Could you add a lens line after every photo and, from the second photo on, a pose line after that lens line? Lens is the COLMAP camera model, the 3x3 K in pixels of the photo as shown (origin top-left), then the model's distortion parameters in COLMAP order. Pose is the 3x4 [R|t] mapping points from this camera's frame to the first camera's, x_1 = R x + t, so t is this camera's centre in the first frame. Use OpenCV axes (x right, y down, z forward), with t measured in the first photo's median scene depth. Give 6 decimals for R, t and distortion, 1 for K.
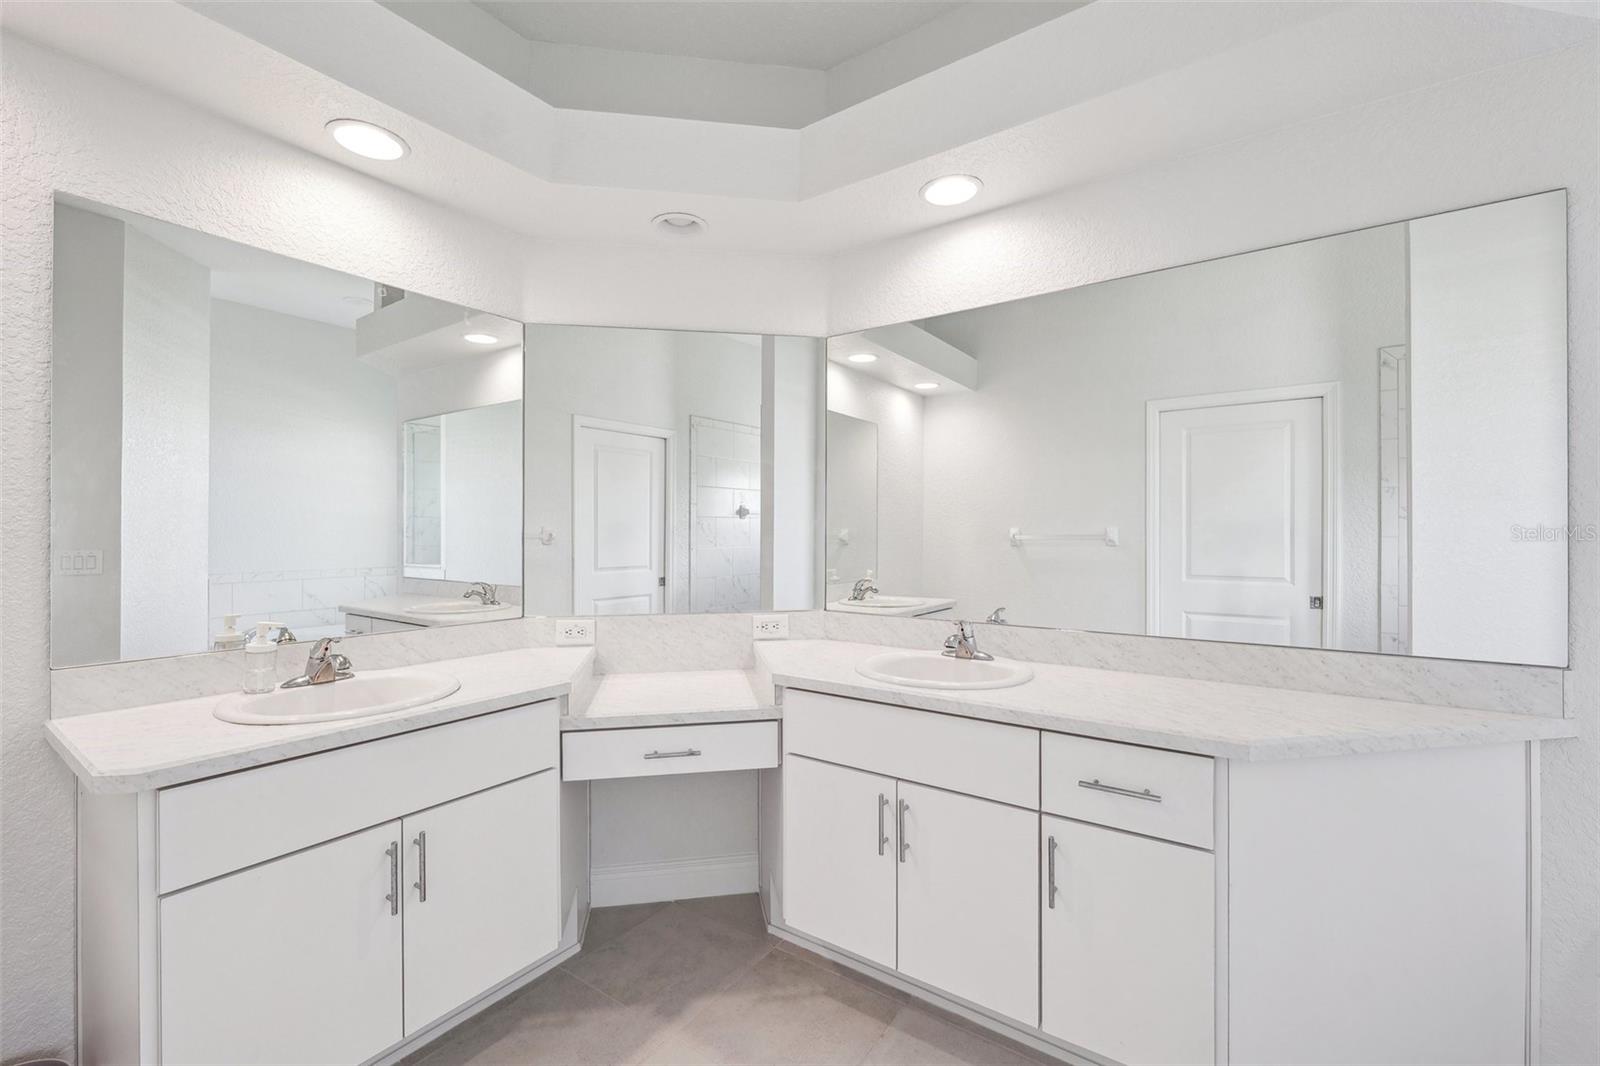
lens RADIAL K [[669.5, 0, 807.5], [0, 669.5, 540.8], [0, 0, 1]] dist [-0.005730, -0.000828]
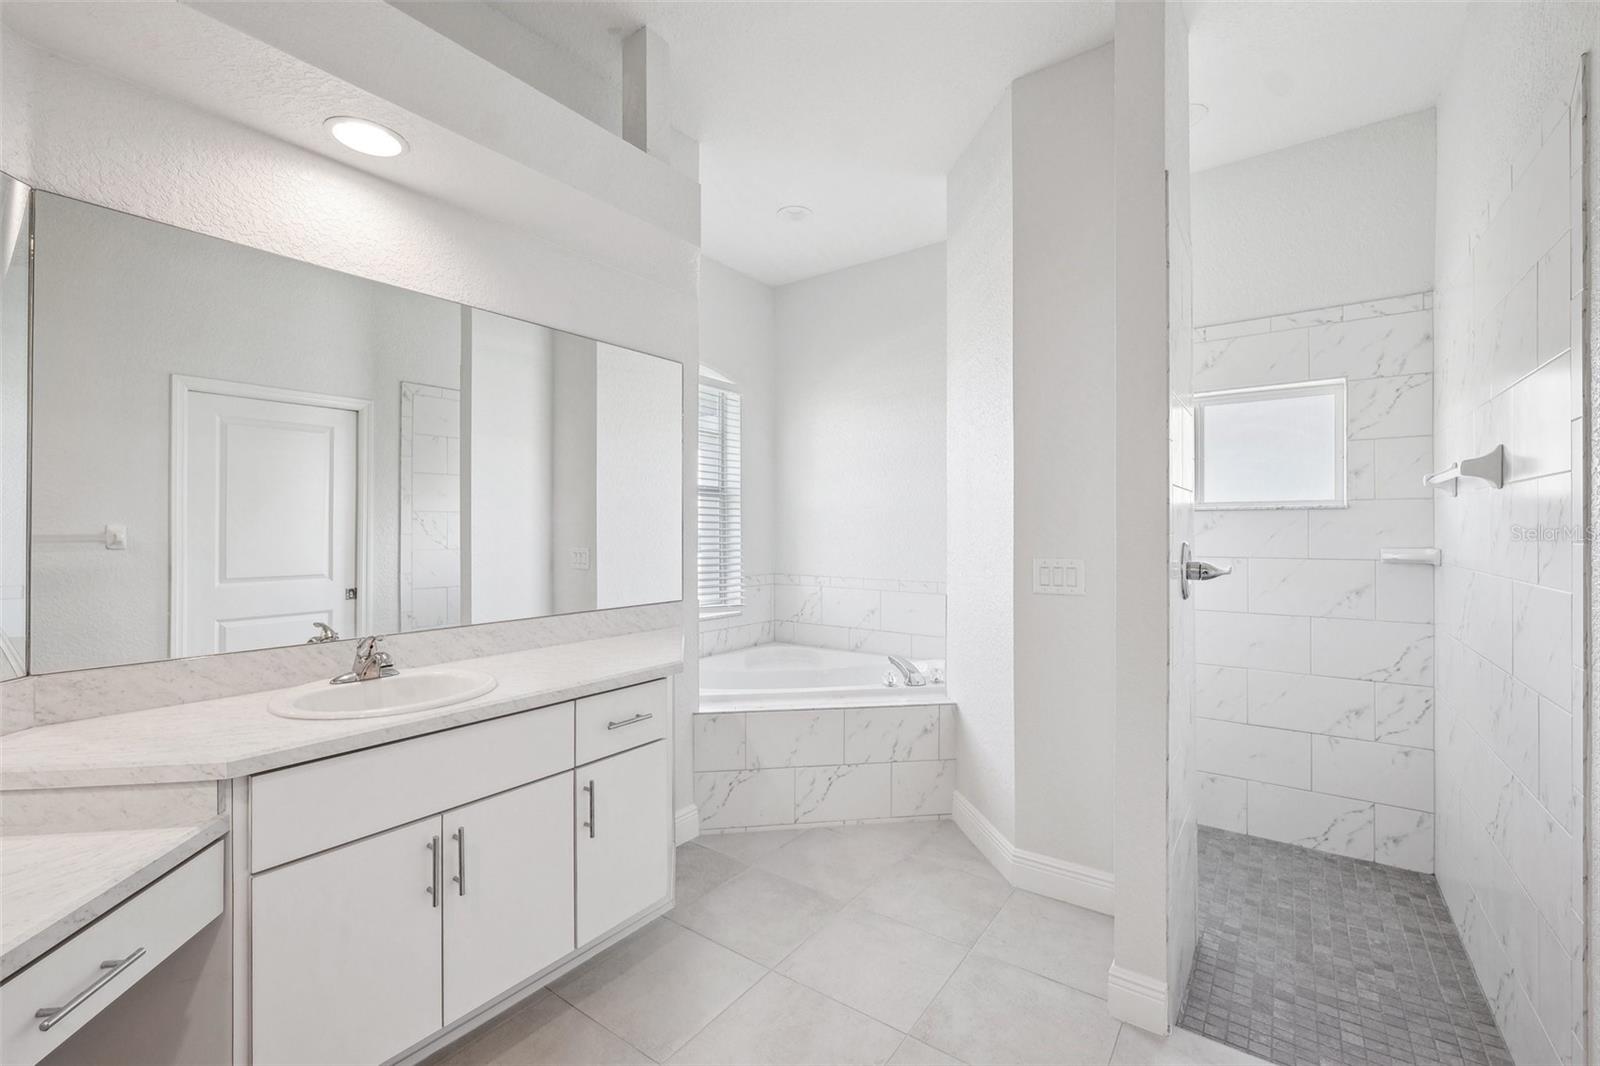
lens RADIAL K [[669.5, 0, 807.7], [0, 669.5, 525.4], [0, 0, 1]] dist [-0.005730, -0.000828]
pose [[0.008071, 0.006703, 0.999945, -0.363147], [0.008896, 0.999937, -0.006775, -0.008354], [-0.999928, 0.008951, 0.008011, 0.240286]]
